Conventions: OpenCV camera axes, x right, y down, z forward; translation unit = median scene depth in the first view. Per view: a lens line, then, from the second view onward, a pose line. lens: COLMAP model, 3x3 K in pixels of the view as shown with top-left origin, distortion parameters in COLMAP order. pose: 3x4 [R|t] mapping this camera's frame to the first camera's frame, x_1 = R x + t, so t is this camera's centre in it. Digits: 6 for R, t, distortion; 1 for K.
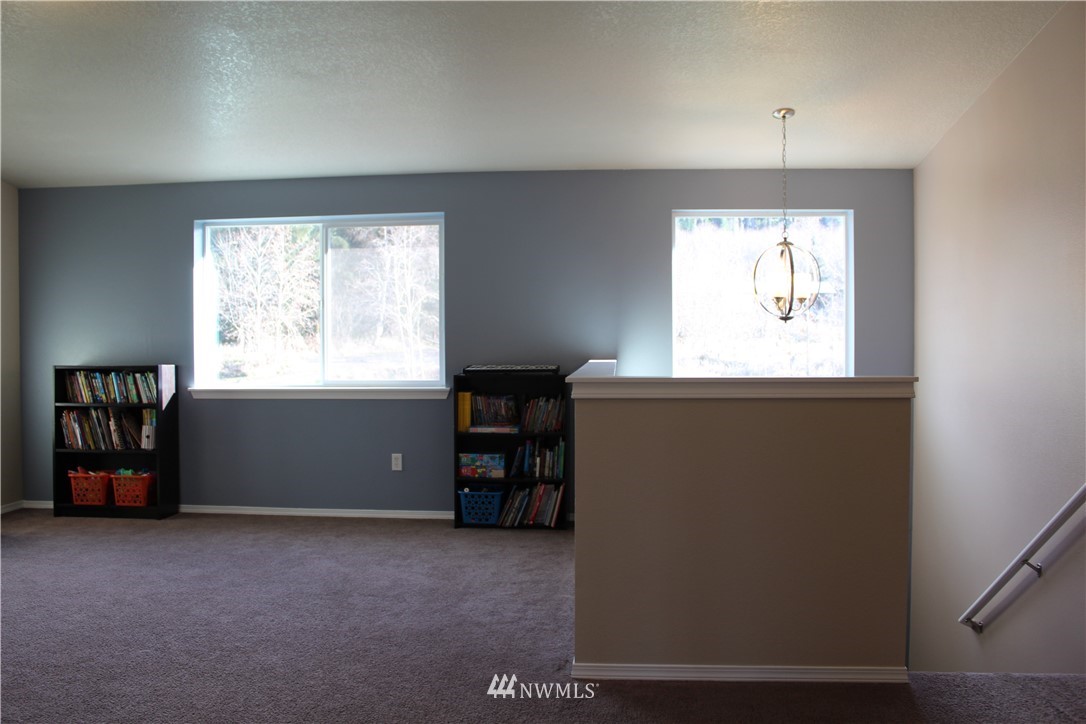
lens RADIAL K [[904.7, 0, 543.0], [0, 904.7, 362.0], [0, 0, 1]] dist [-0.166354, 0.147201]
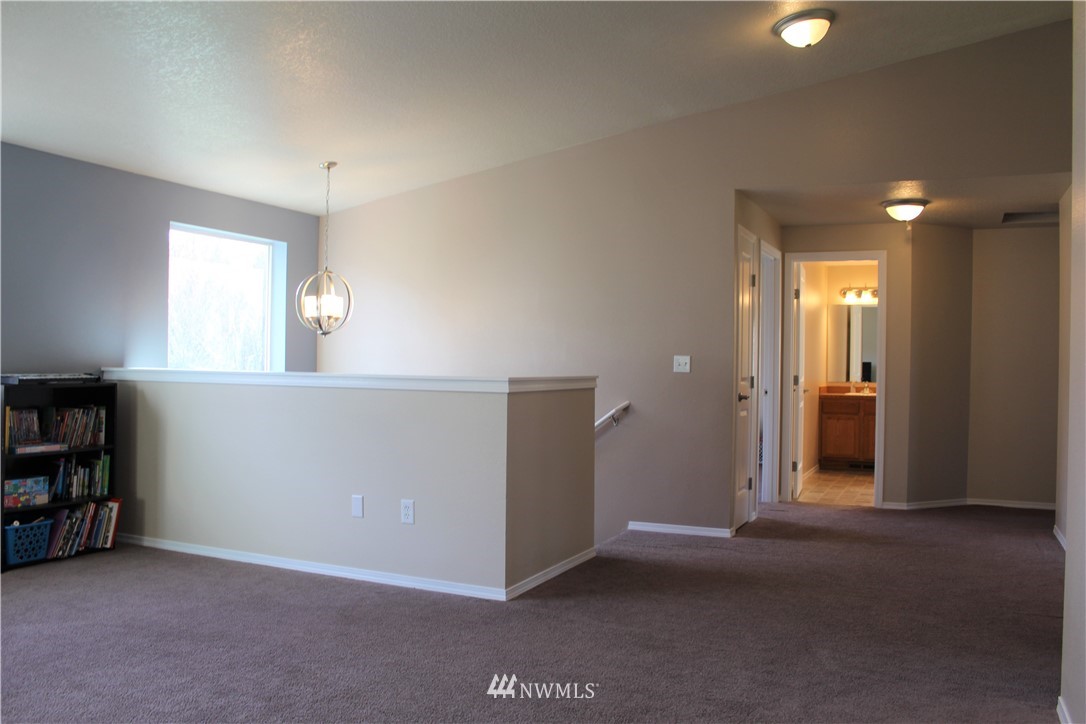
lens RADIAL K [[904.7, 0, 543.0], [0, 904.7, 362.0], [0, 0, 1]] dist [-0.166354, 0.147201]
pose [[0.342029, 0.008382, 0.939652, -0.661069], [0.007260, 0.999907, -0.011562, 0.005676], [-0.939661, 0.010777, 0.341936, 0.263829]]
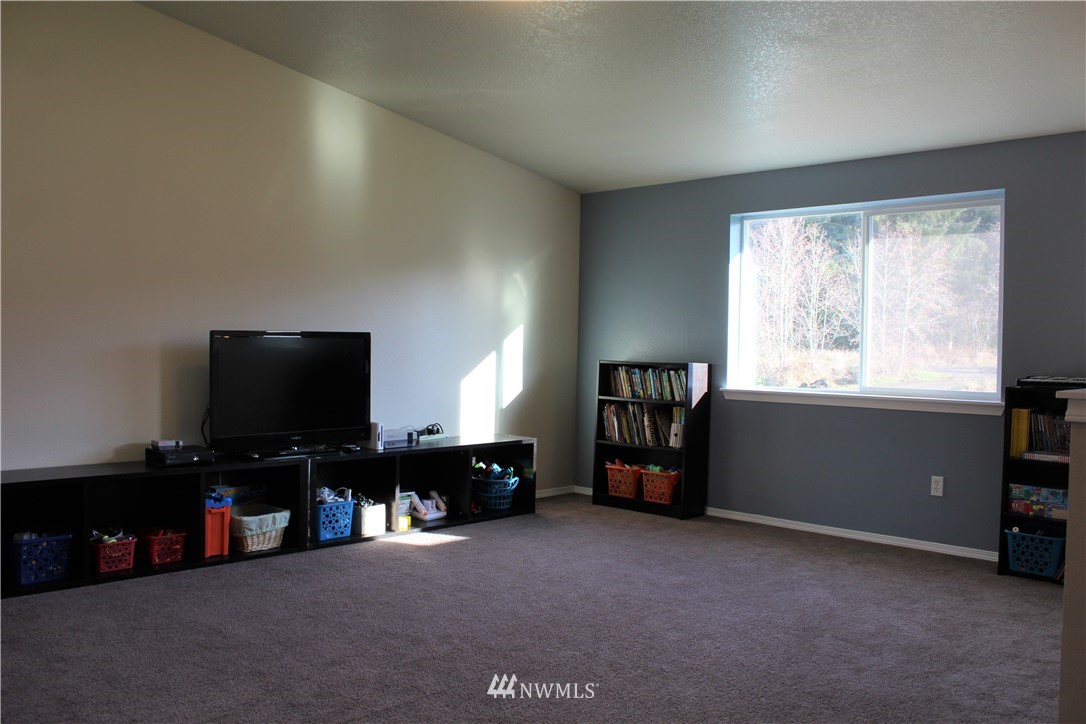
lens RADIAL K [[904.7, 0, 543.0], [0, 904.7, 362.0], [0, 0, 1]] dist [-0.166354, 0.147201]
pose [[0.770392, 0.031622, -0.636786, 0.079309], [-0.036484, 0.999319, 0.005487, 0.002984], [0.636526, 0.019005, 0.771021, 0.123100]]
